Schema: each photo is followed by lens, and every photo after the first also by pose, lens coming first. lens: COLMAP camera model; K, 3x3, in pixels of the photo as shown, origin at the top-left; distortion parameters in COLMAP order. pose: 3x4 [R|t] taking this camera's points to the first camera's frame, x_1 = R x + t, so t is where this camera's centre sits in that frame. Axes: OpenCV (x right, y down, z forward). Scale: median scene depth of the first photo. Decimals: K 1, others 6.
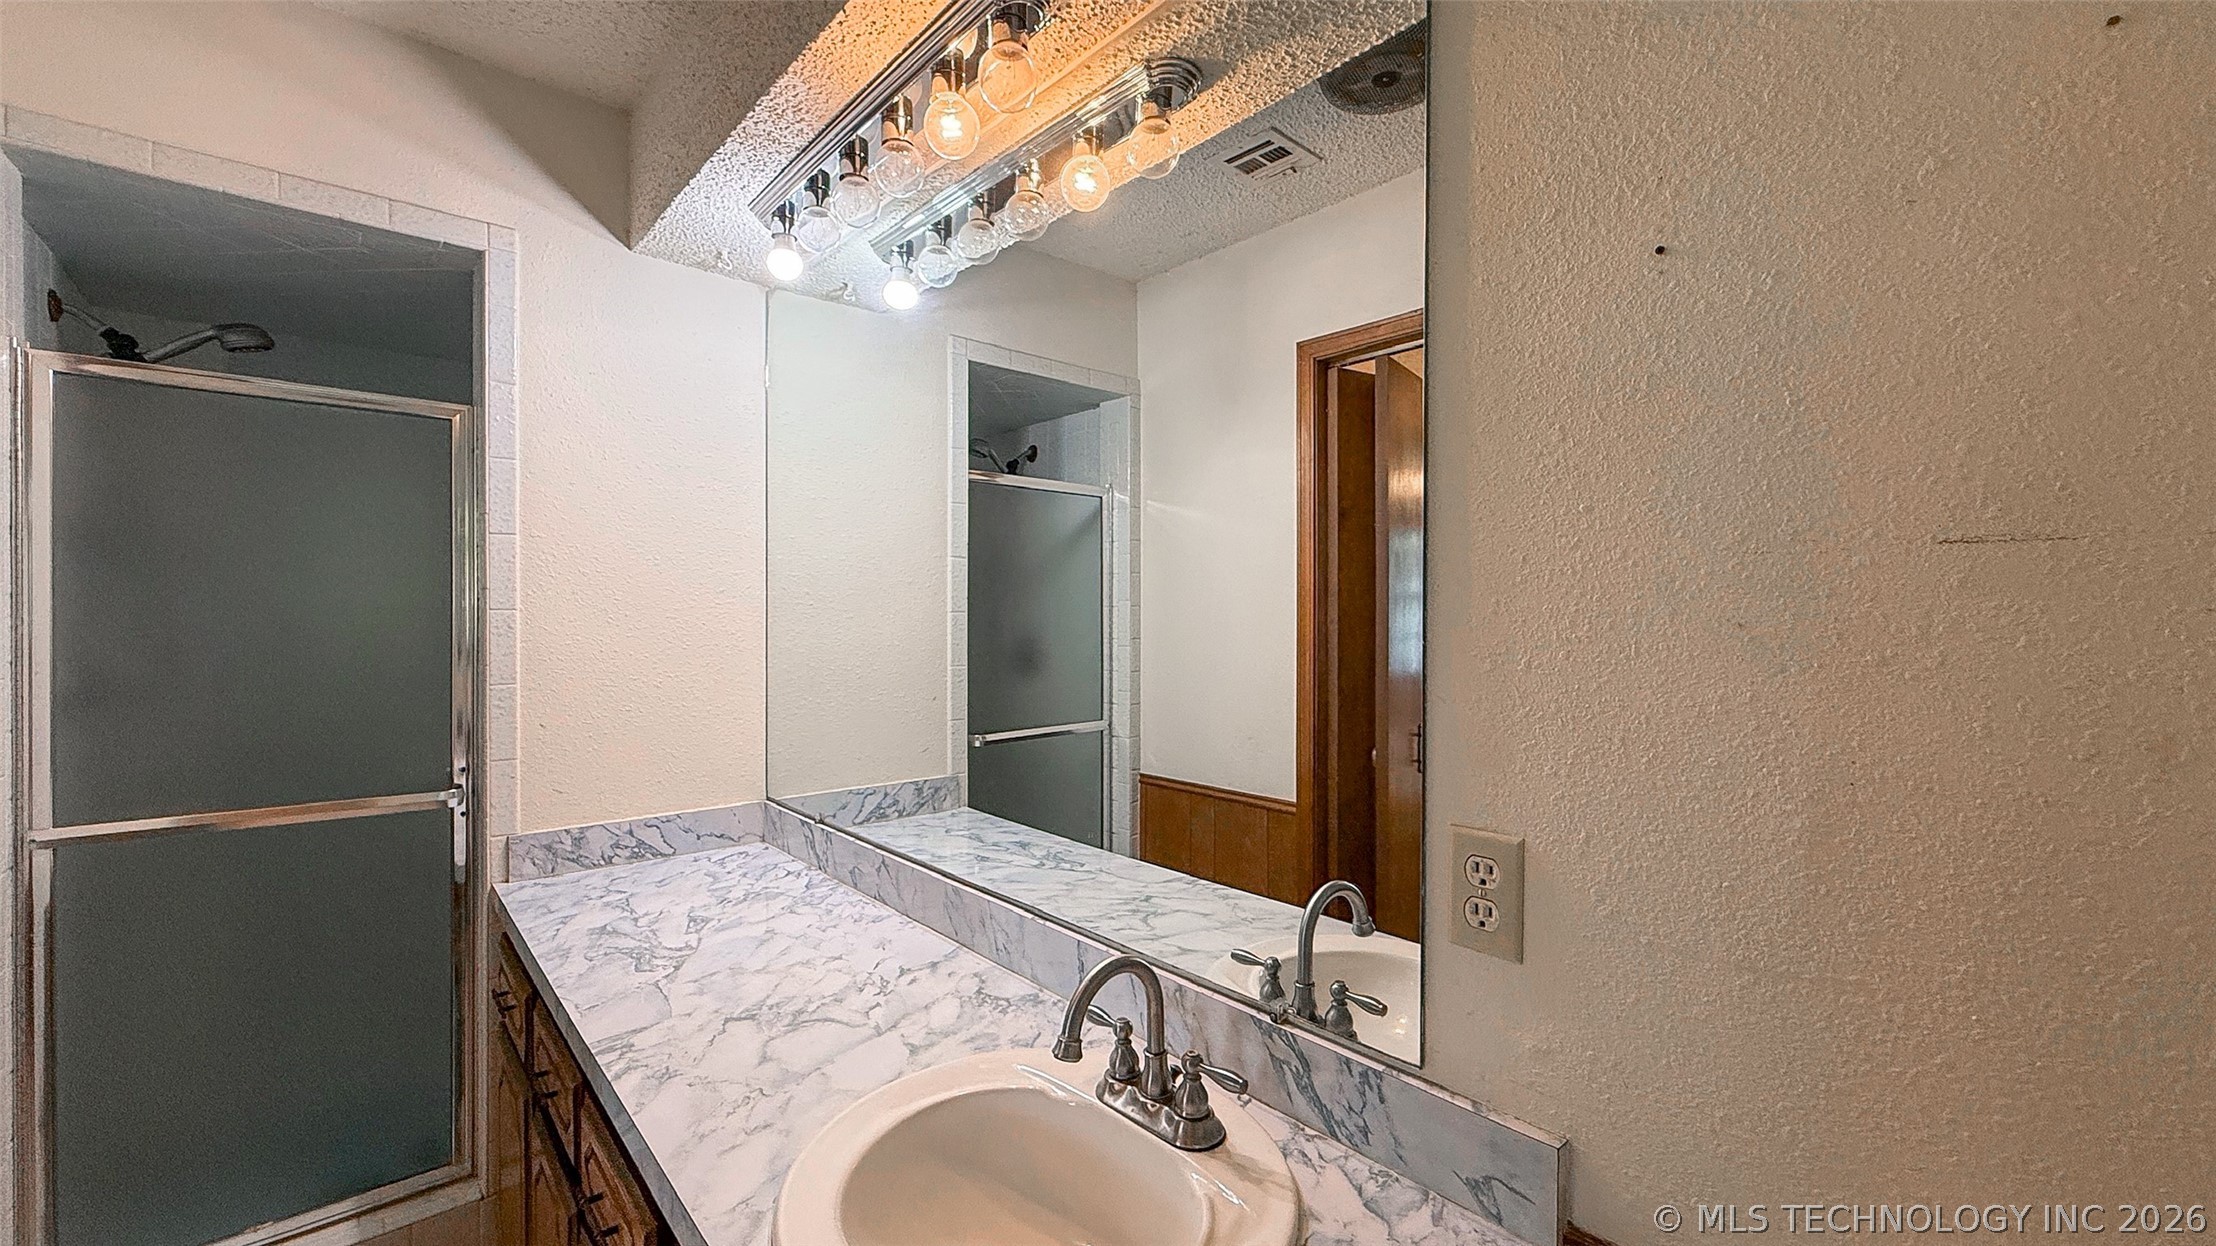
lens RADIAL K [[907.2, 0, 1108.0], [0, 907.2, 623.0], [0, 0, 1]] dist [-0.001331, -0.000406]
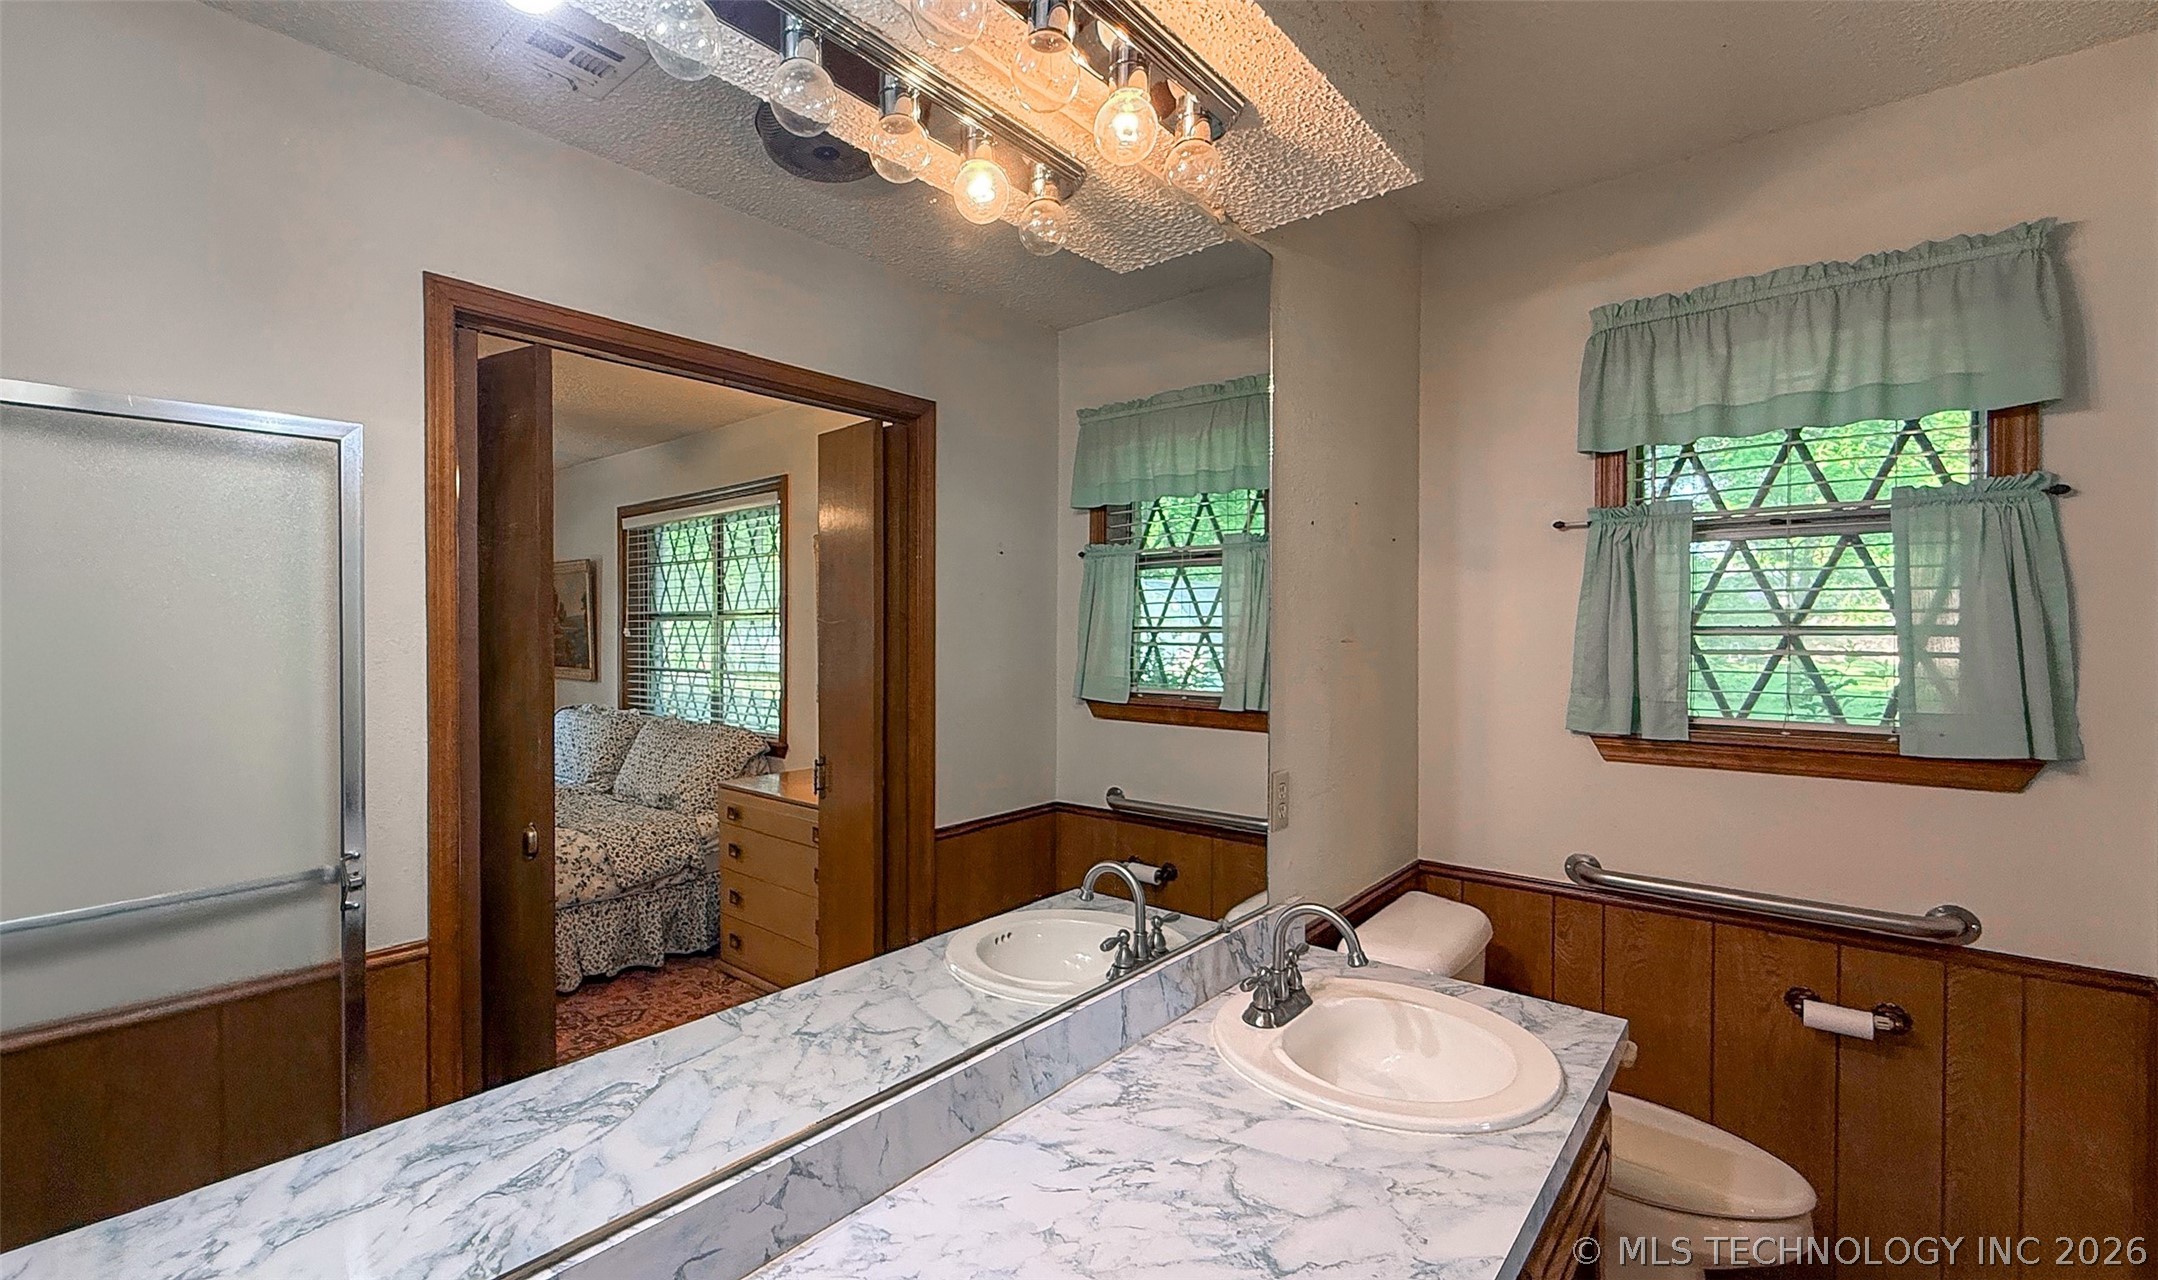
lens RADIAL K [[868.3, 0, 1079.0], [0, 868.3, 640.0], [0, 0, 1]] dist [-0.000755, -0.000101]
pose [[-0.151369, -0.008175, 0.988444, -0.807387], [0.003436, 0.999955, 0.008796, -0.051842], [-0.988471, 0.004728, -0.151334, 0.952227]]
